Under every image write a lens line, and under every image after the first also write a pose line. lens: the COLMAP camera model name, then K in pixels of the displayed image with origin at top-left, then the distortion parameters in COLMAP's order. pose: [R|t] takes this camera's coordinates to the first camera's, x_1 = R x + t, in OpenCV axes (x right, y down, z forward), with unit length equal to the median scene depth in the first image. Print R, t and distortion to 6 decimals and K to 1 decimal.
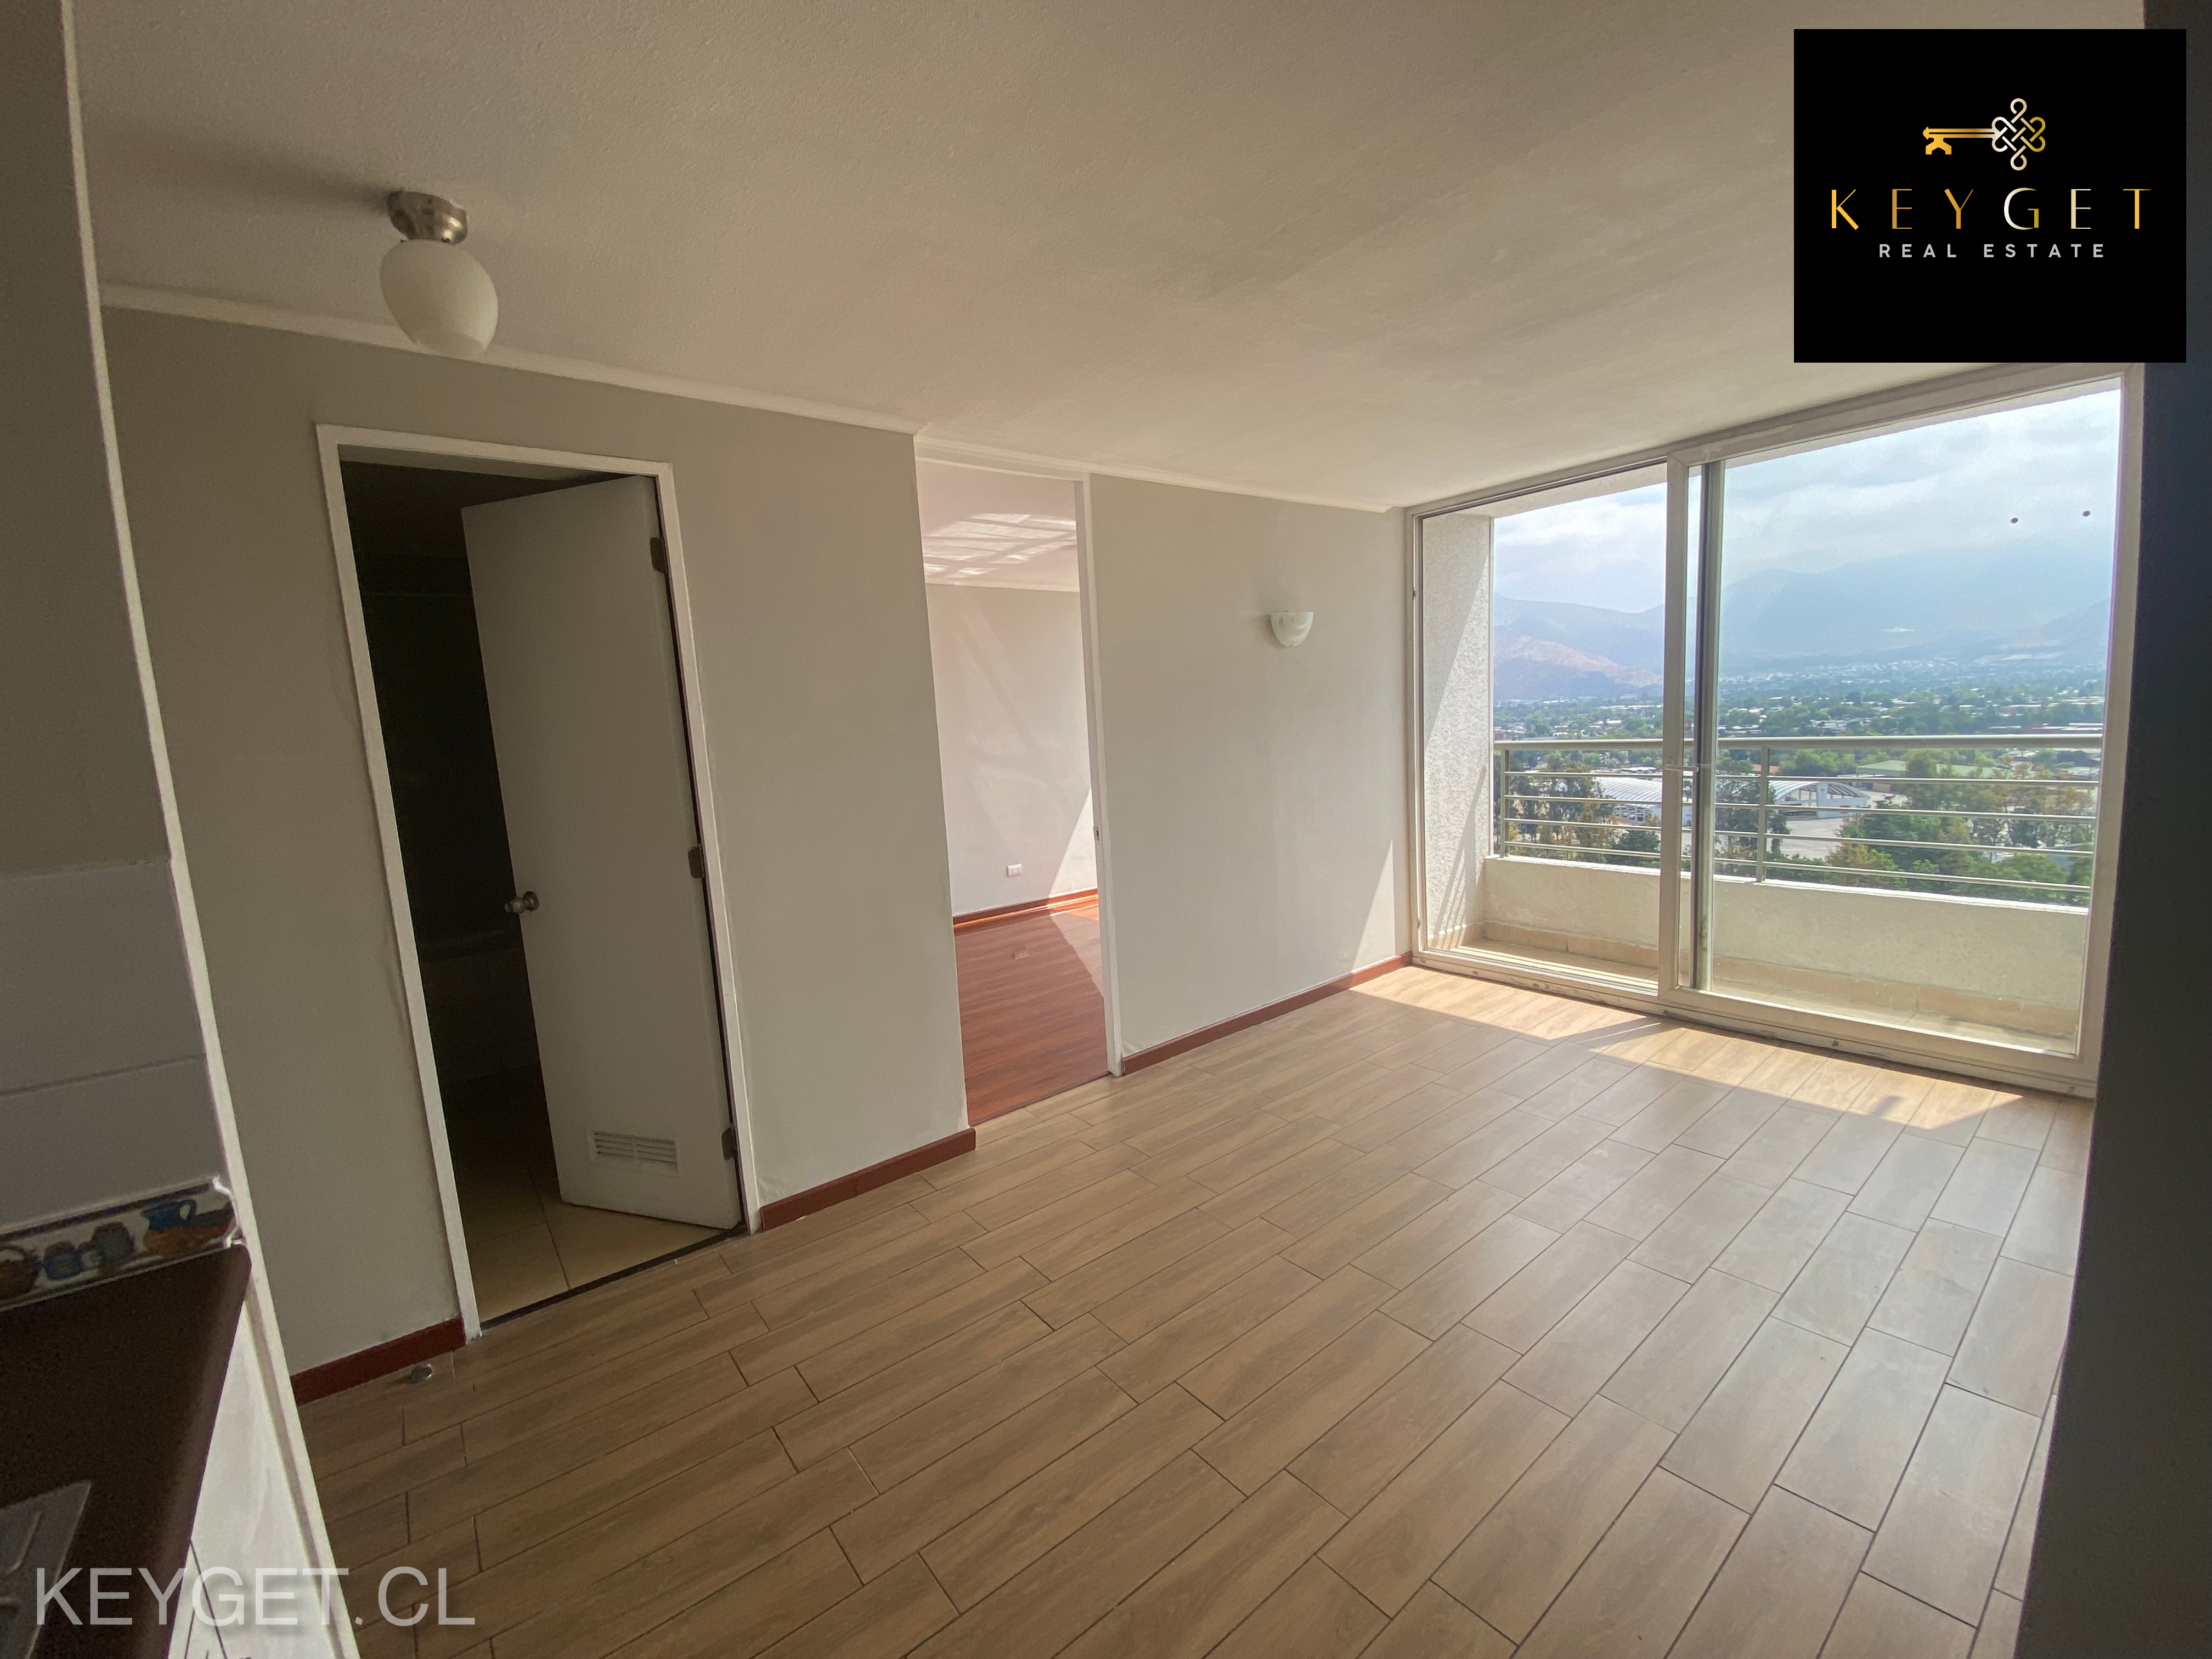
lens RADIAL K [[896.3, 0, 1103.1], [0, 896.3, 825.6], [0, 0, 1]] dist [0.016761, -0.018411]
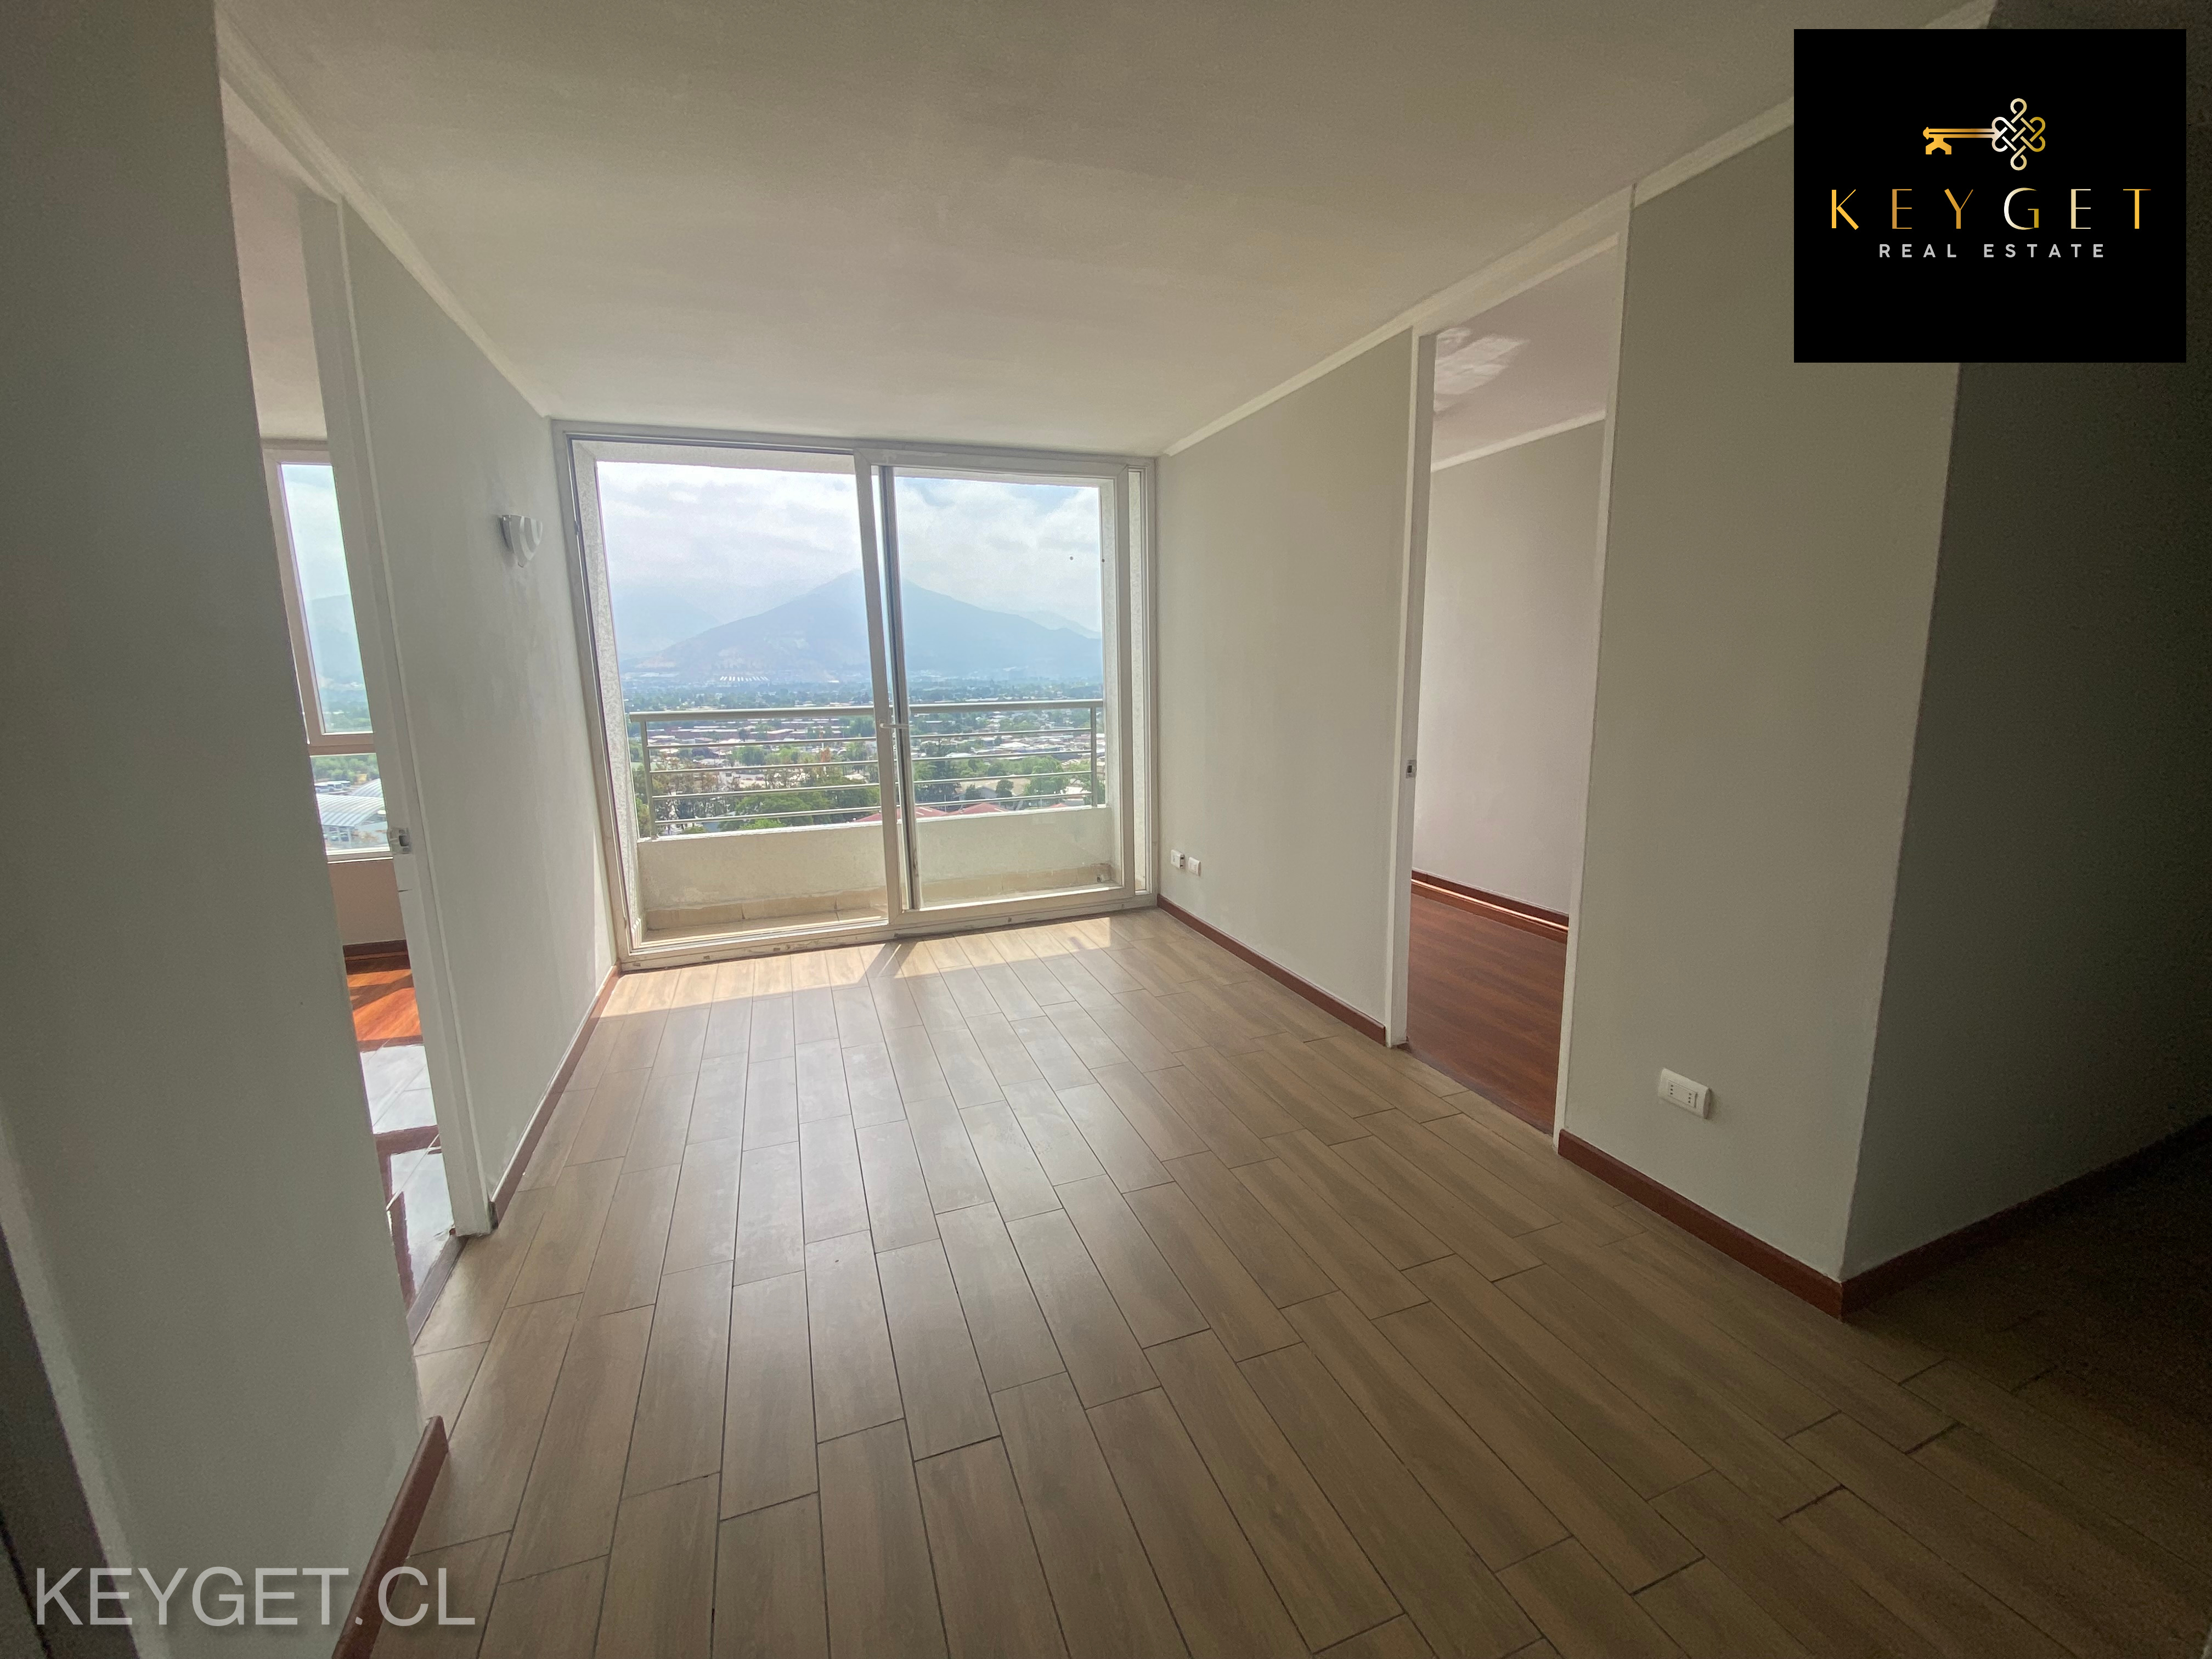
lens RADIAL K [[896.3, 0, 1108.9], [0, 896.3, 829.8], [0, 0, 1]] dist [0.016761, -0.018411]
pose [[0.310119, -0.116929, 0.943480, -0.344145], [0.120306, 0.989256, 0.083058, 0.006884], [-0.943055, 0.087748, 0.320854, 0.324826]]
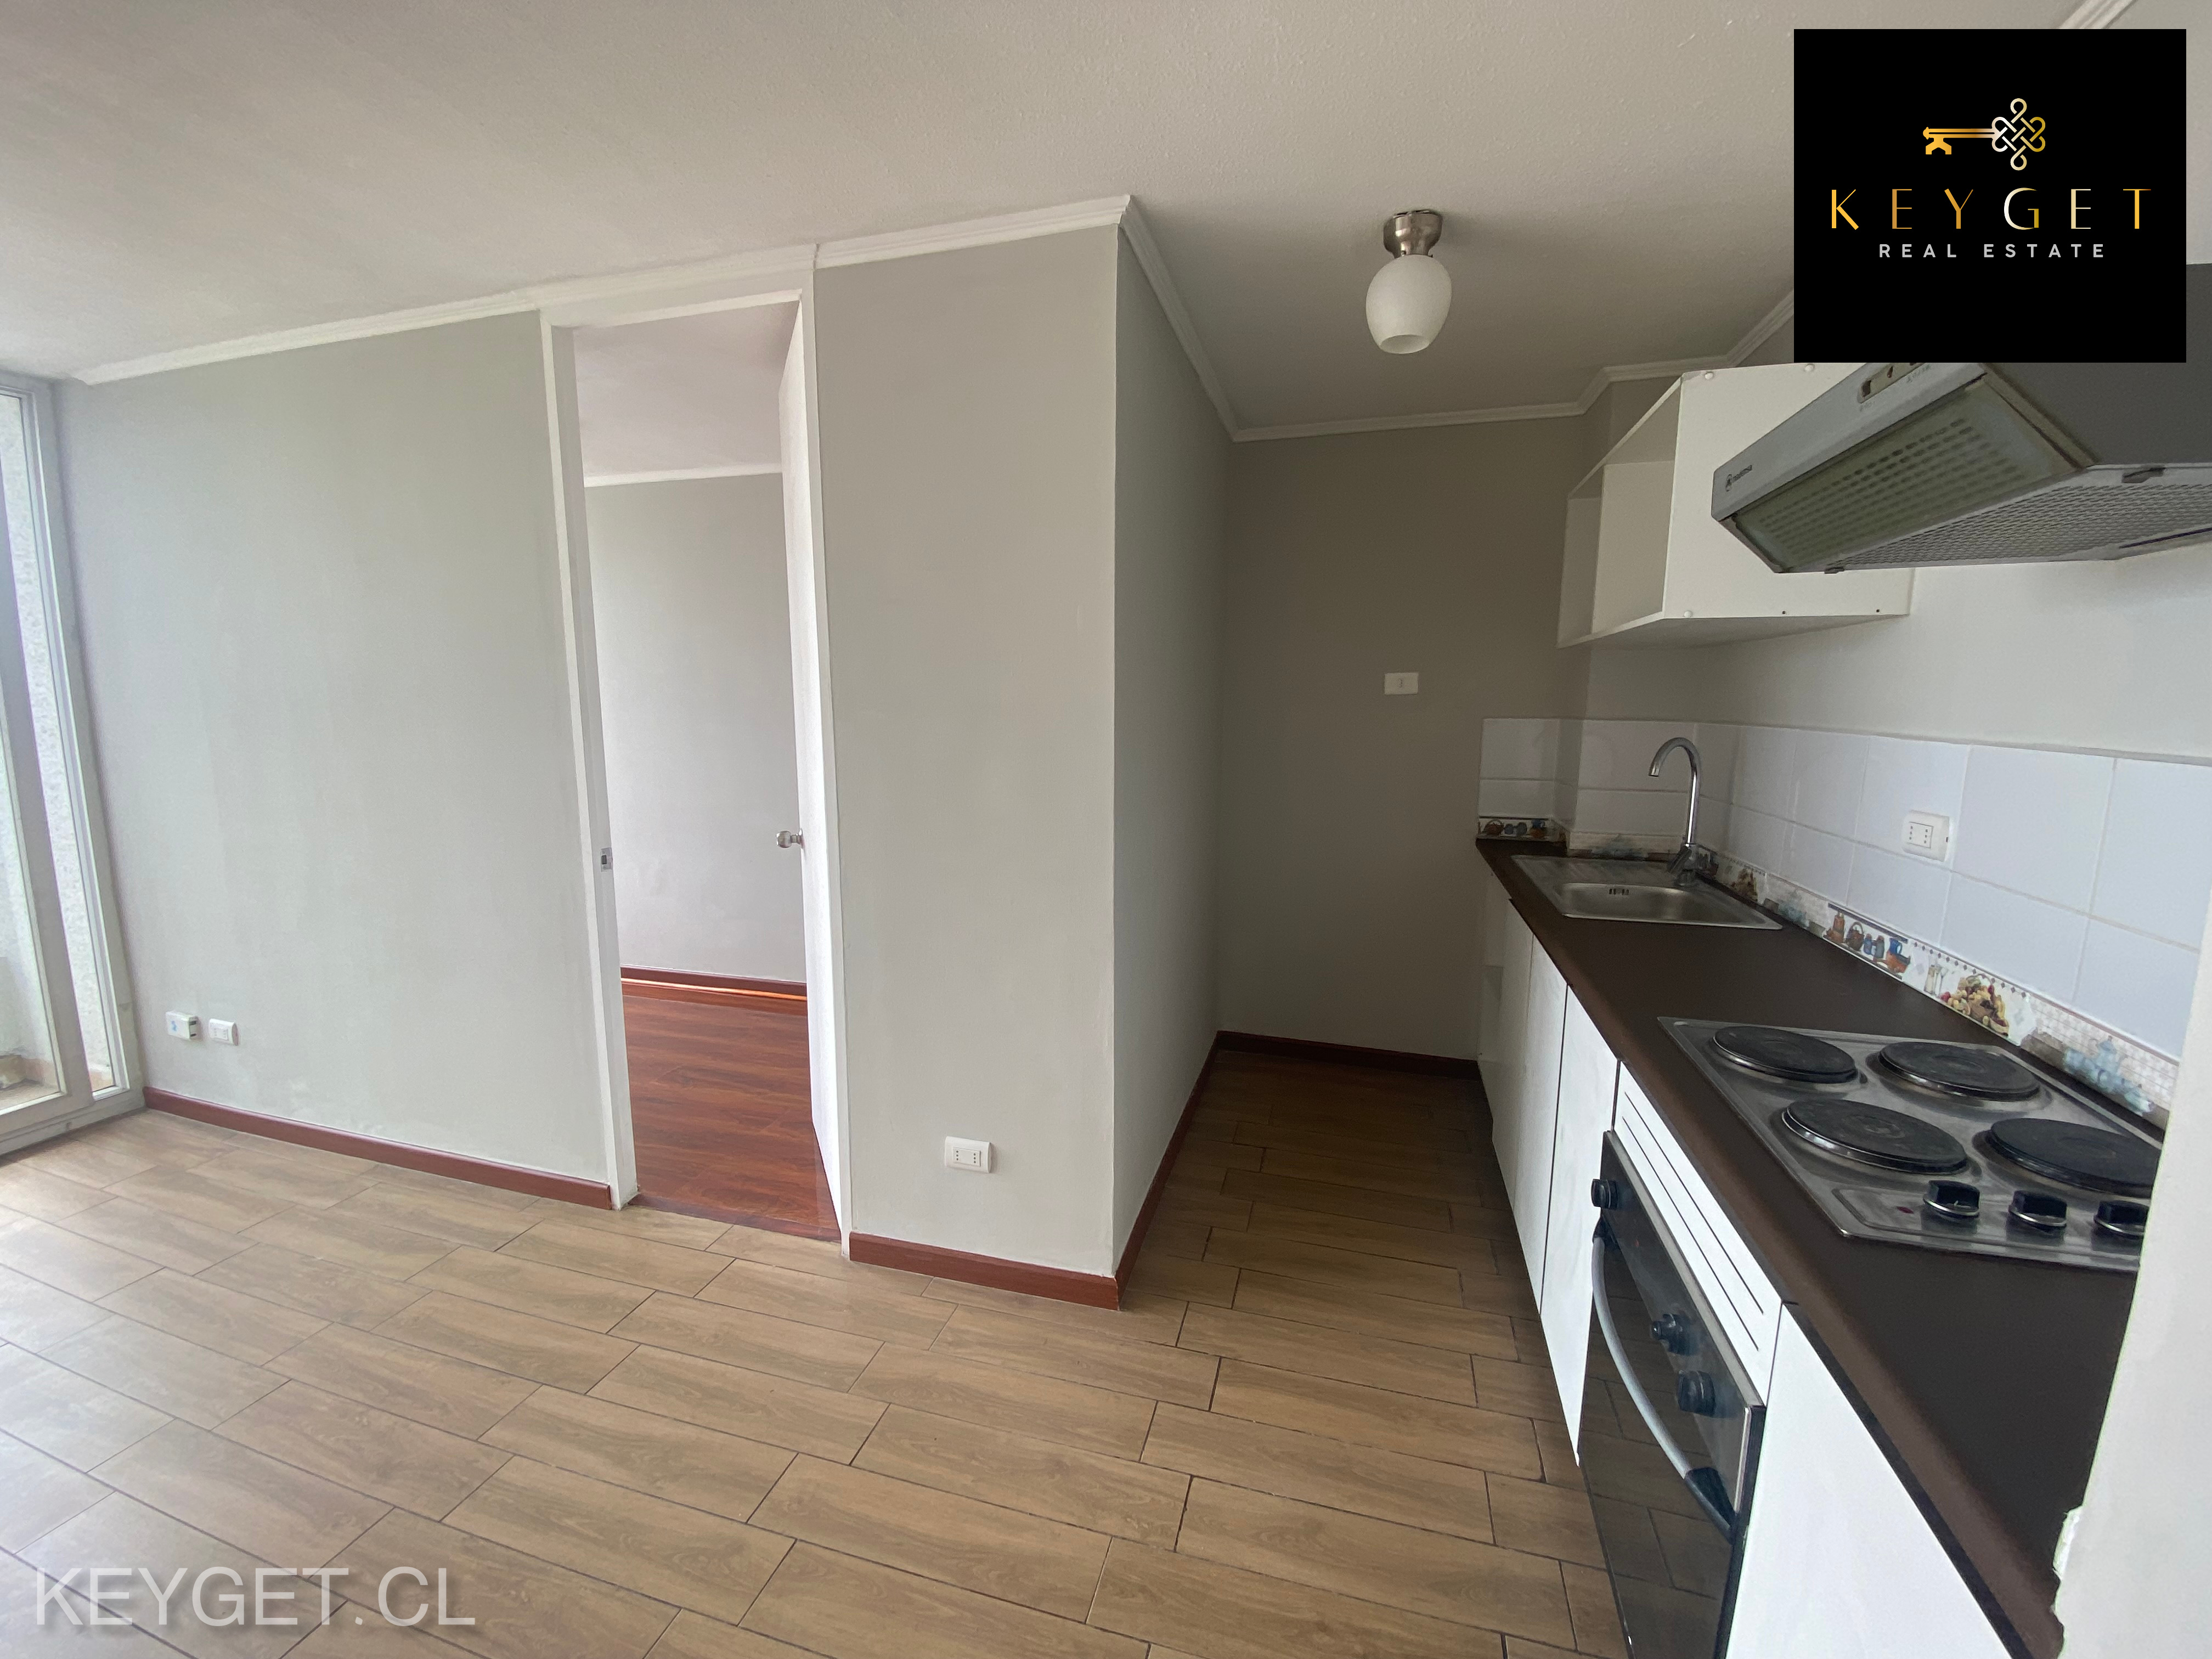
lens RADIAL K [[896.3, 0, 1102.0], [0, 896.3, 833.8], [0, 0, 1]] dist [0.016761, -0.018411]
pose [[-0.576831, -0.061236, 0.814565, -0.239592], [0.128963, 0.977854, 0.164835, -0.022815], [-0.806619, 0.200131, -0.556159, 0.384245]]
